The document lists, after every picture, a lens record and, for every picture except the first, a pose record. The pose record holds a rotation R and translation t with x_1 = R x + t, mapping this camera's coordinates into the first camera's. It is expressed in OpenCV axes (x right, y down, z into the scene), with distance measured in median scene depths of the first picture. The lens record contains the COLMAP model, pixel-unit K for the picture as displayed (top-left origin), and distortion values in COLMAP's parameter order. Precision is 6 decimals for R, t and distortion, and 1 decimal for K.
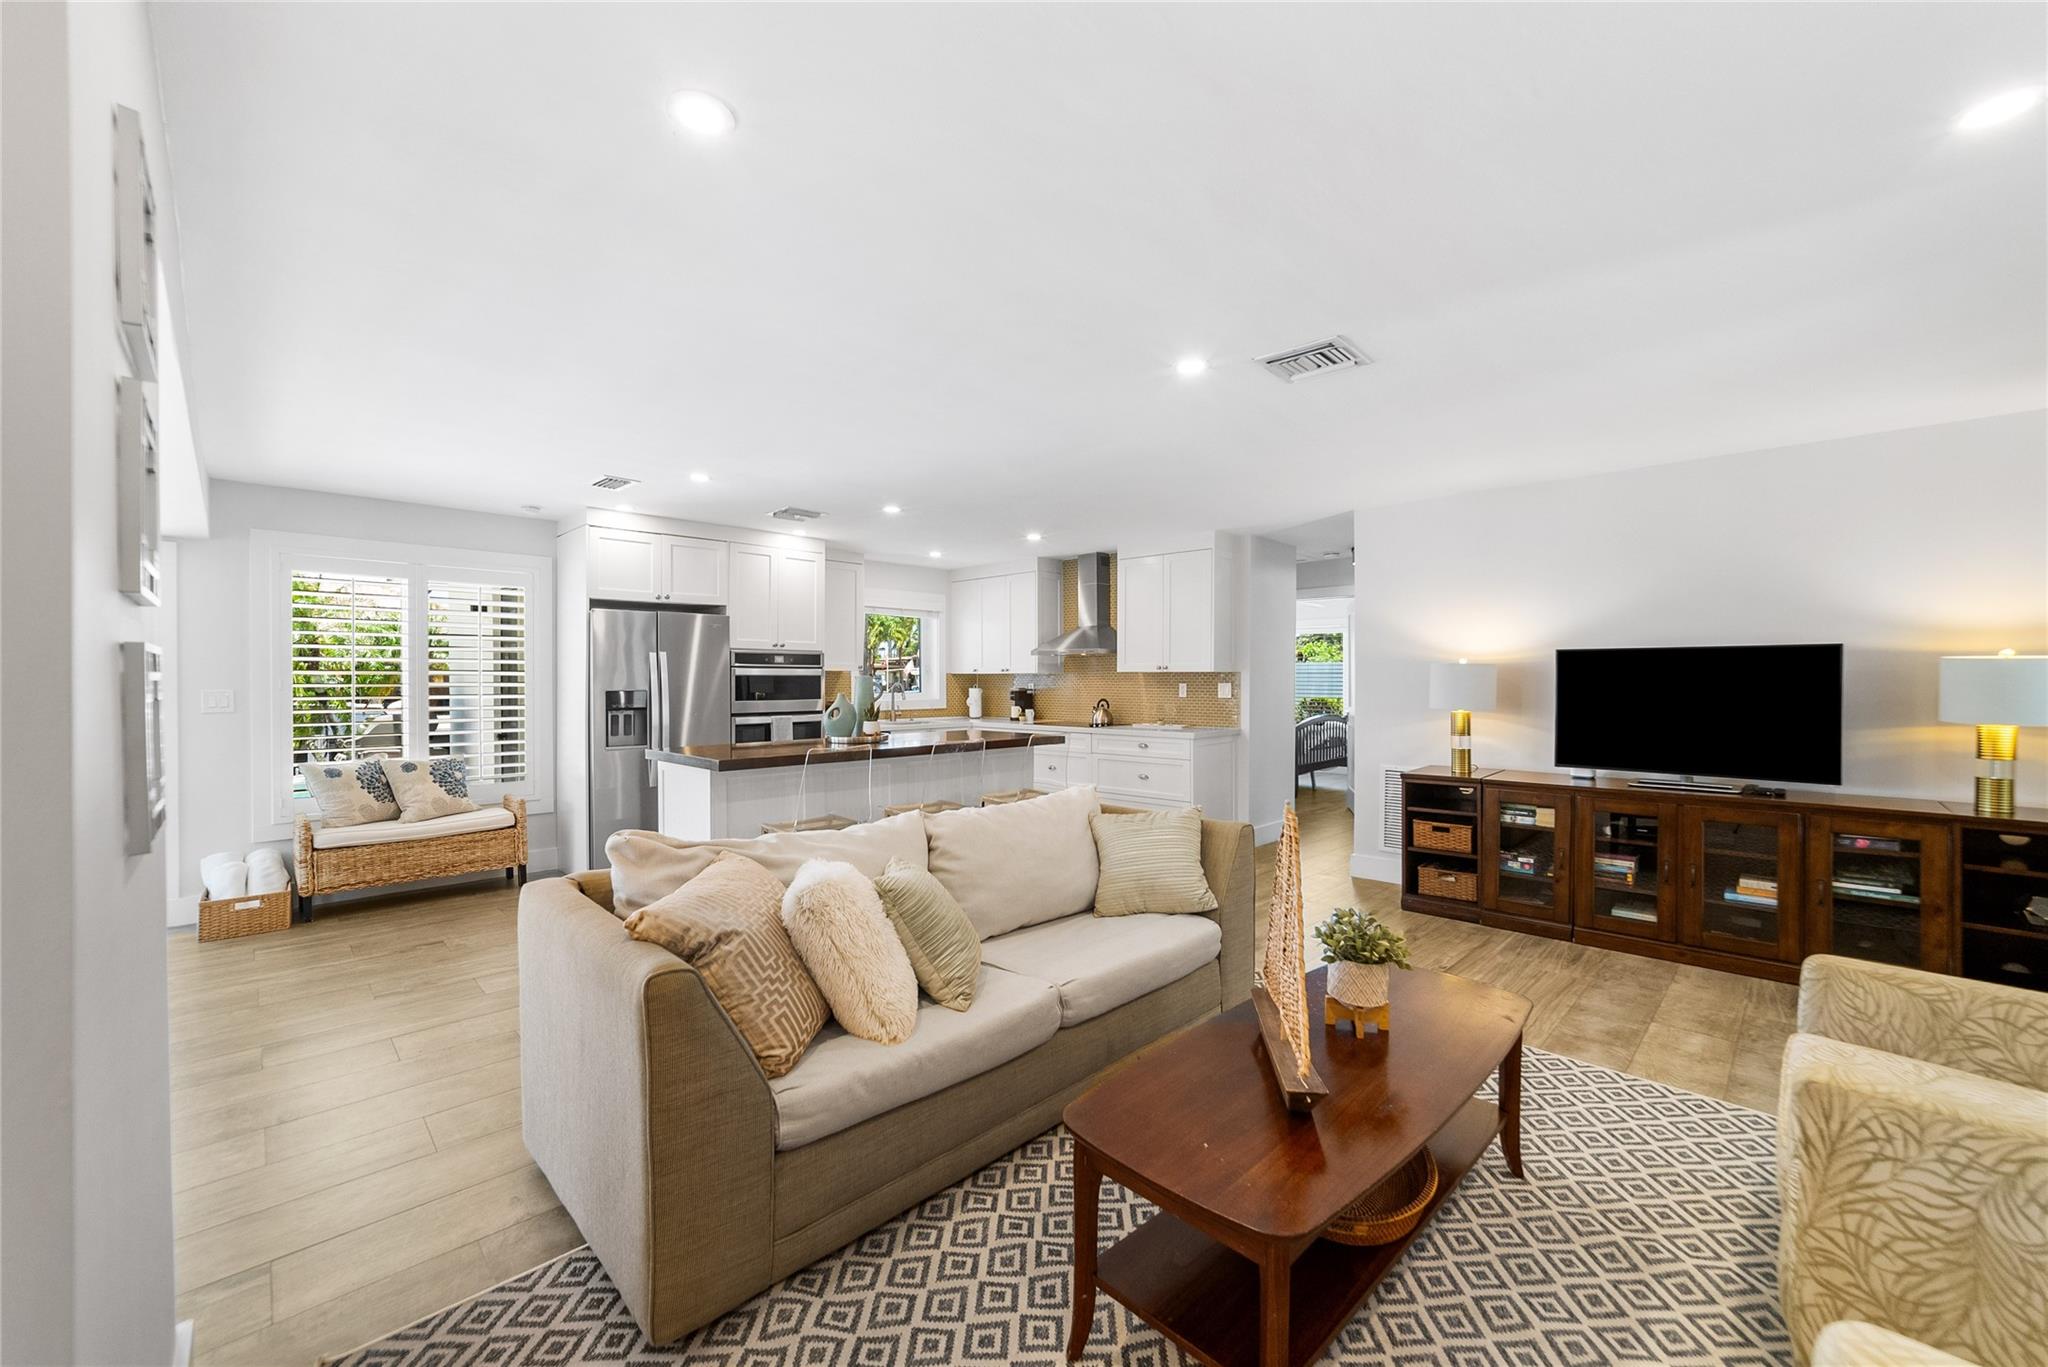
lens RADIAL K [[807.1, 0, 1024.8], [0, 807.1, 683.8], [0, 0, 1]] dist [-0.027684, 0.012376]
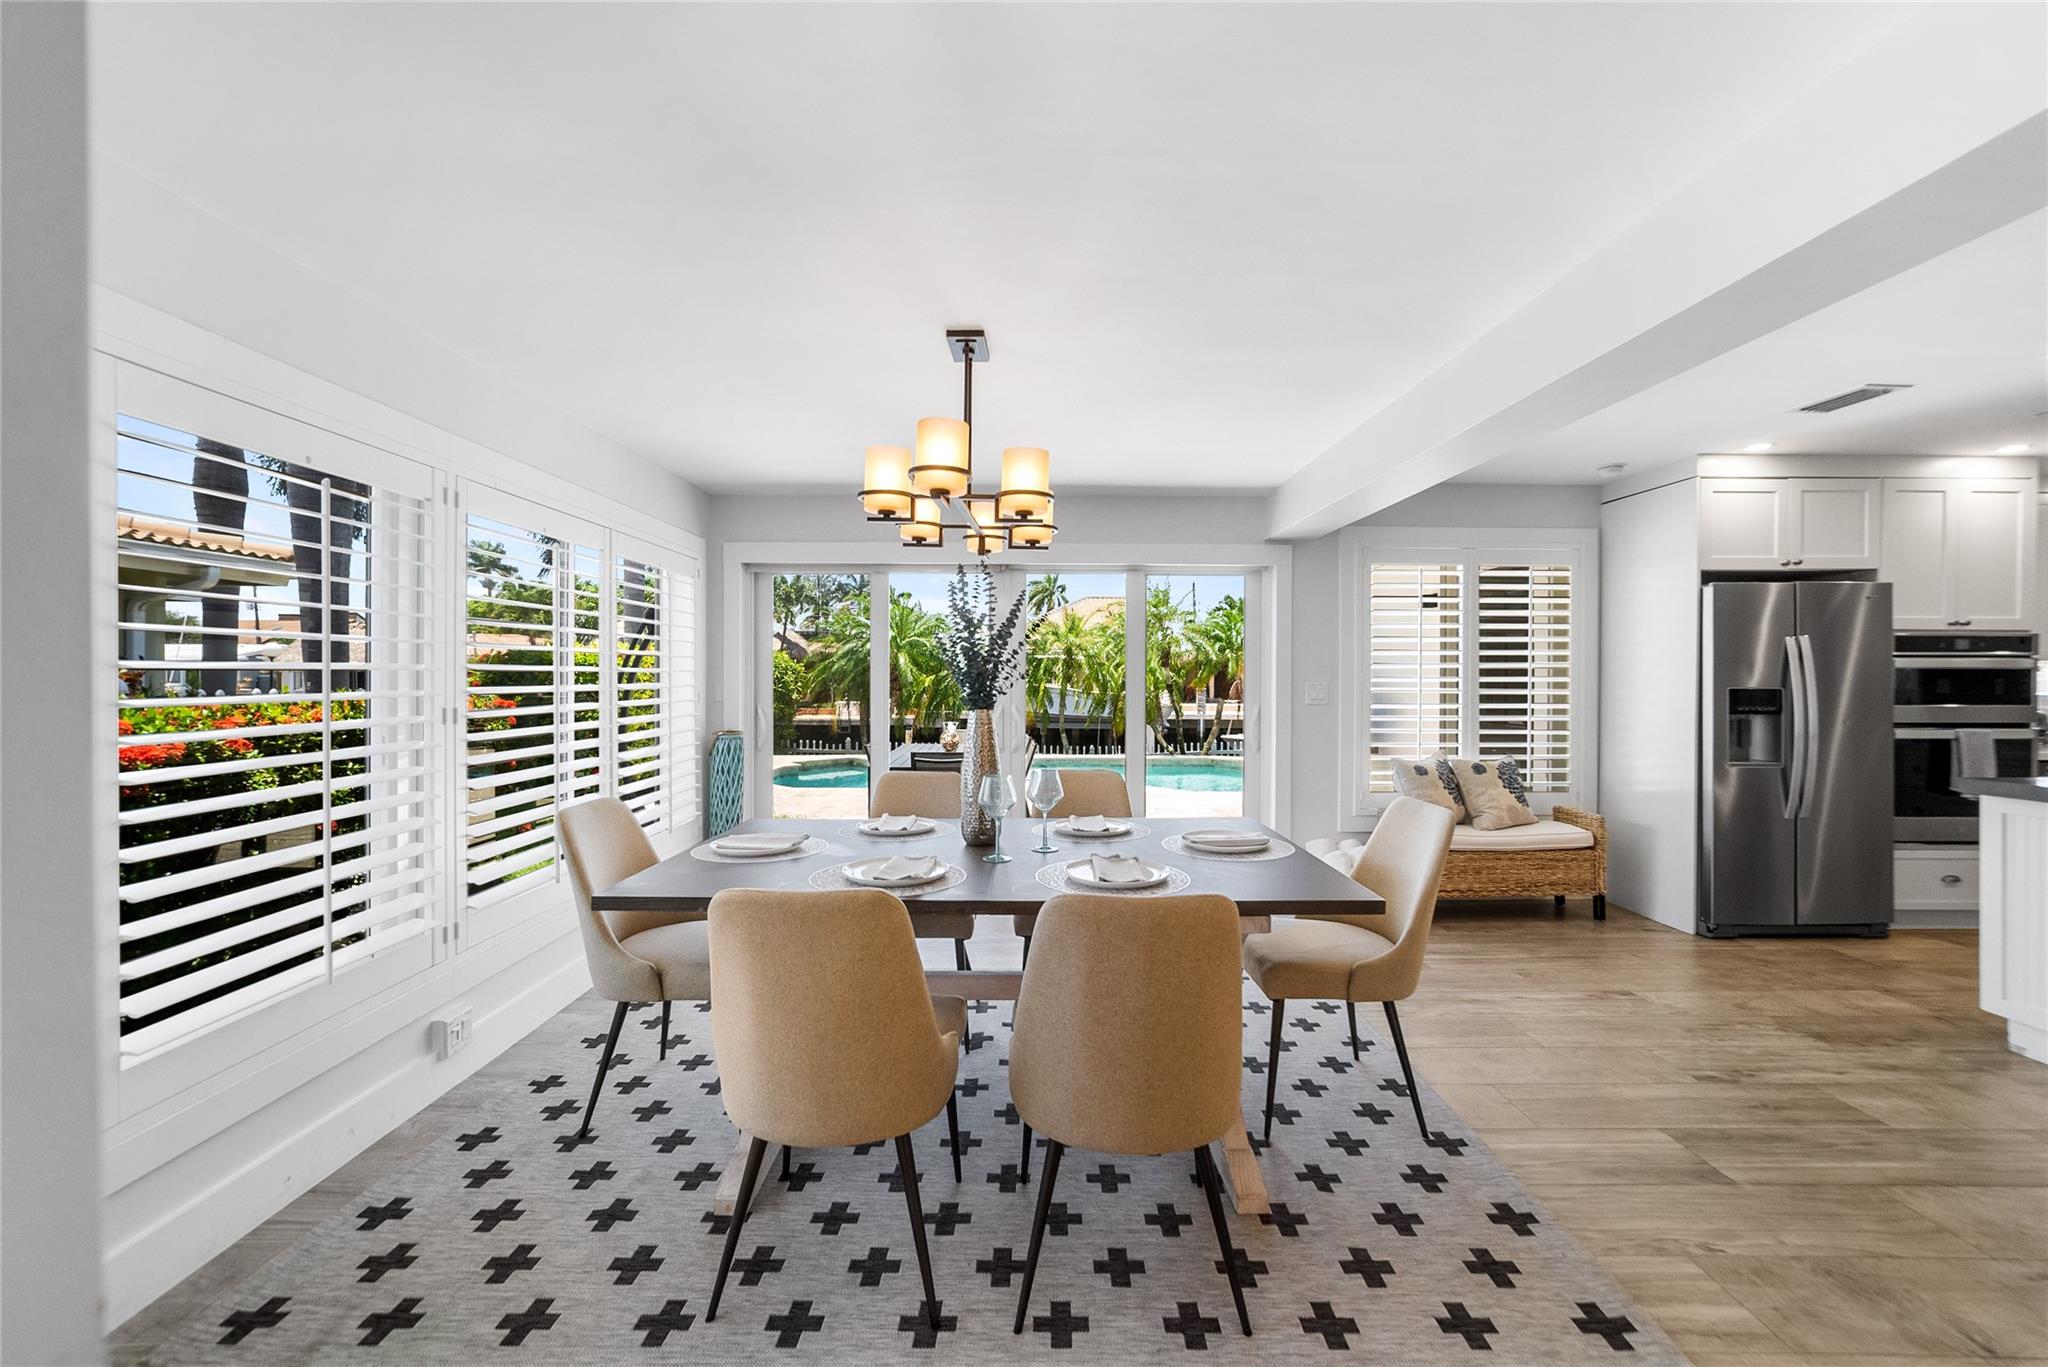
lens RADIAL K [[797.3, 0, 1018.2], [0, 797.3, 677.7], [0, 0, 1]] dist [0.005324, 0.000286]
pose [[0.725393, 0.006375, -0.688306, -0.547559], [-0.005480, 0.999979, 0.003486, -0.000642], [0.688314, 0.001244, 0.725412, -0.034263]]
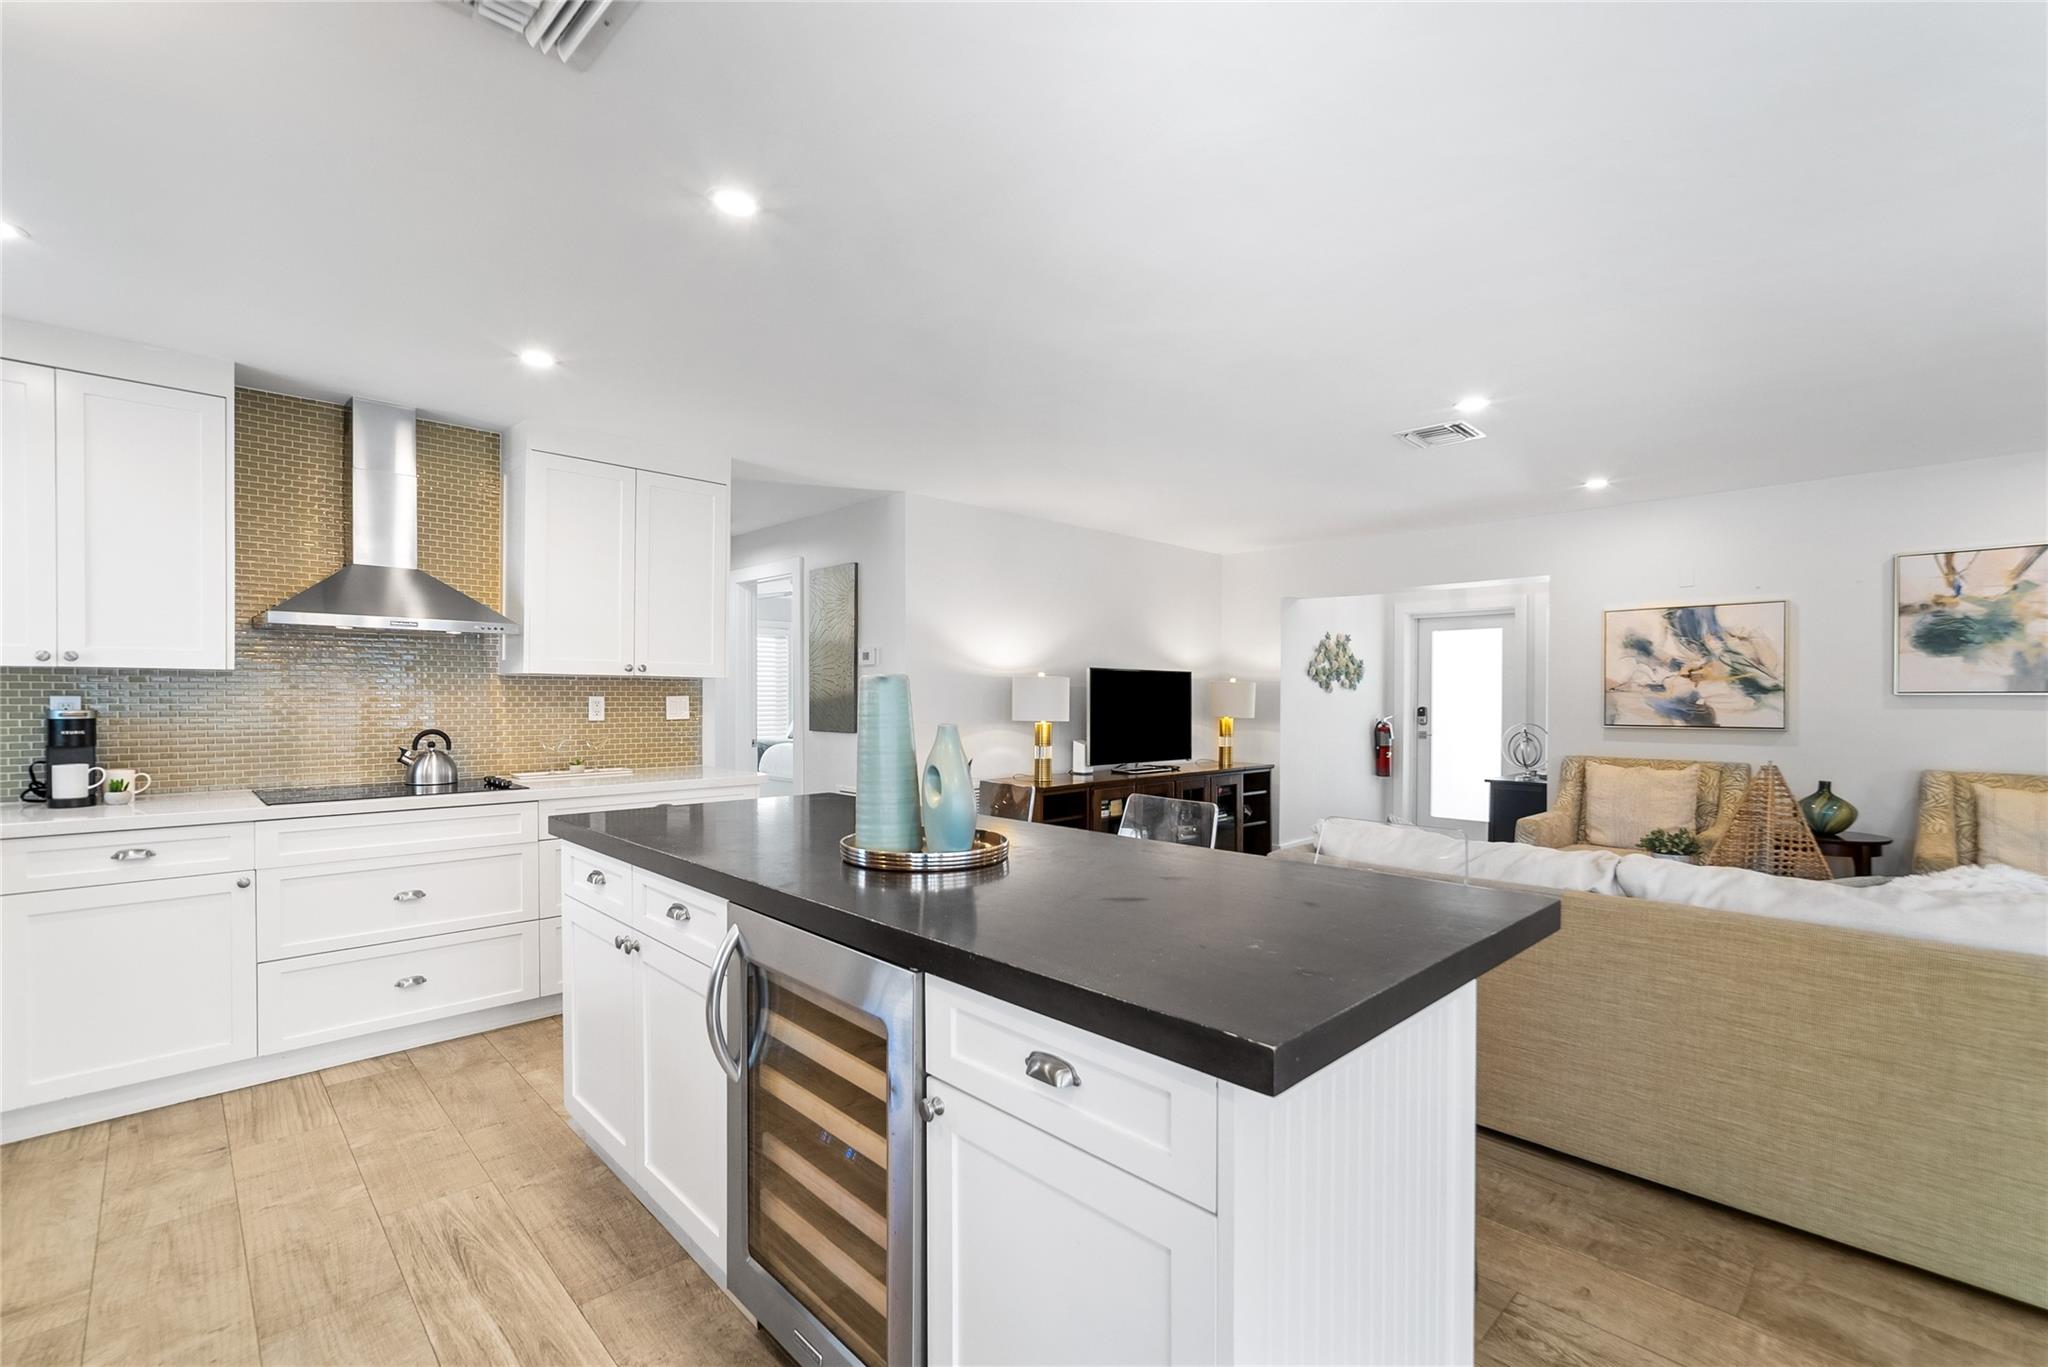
lens RADIAL K [[911.5, 0, 1028.2], [0, 911.5, 707.9], [0, 0, 1]] dist [-0.025529, 0.012807]
pose [[0.009890, -0.012239, 0.999876, -0.640222], [0.001370, 0.999924, 0.012226, 0.000007], [-0.999950, 0.001249, 0.009906, 0.993169]]
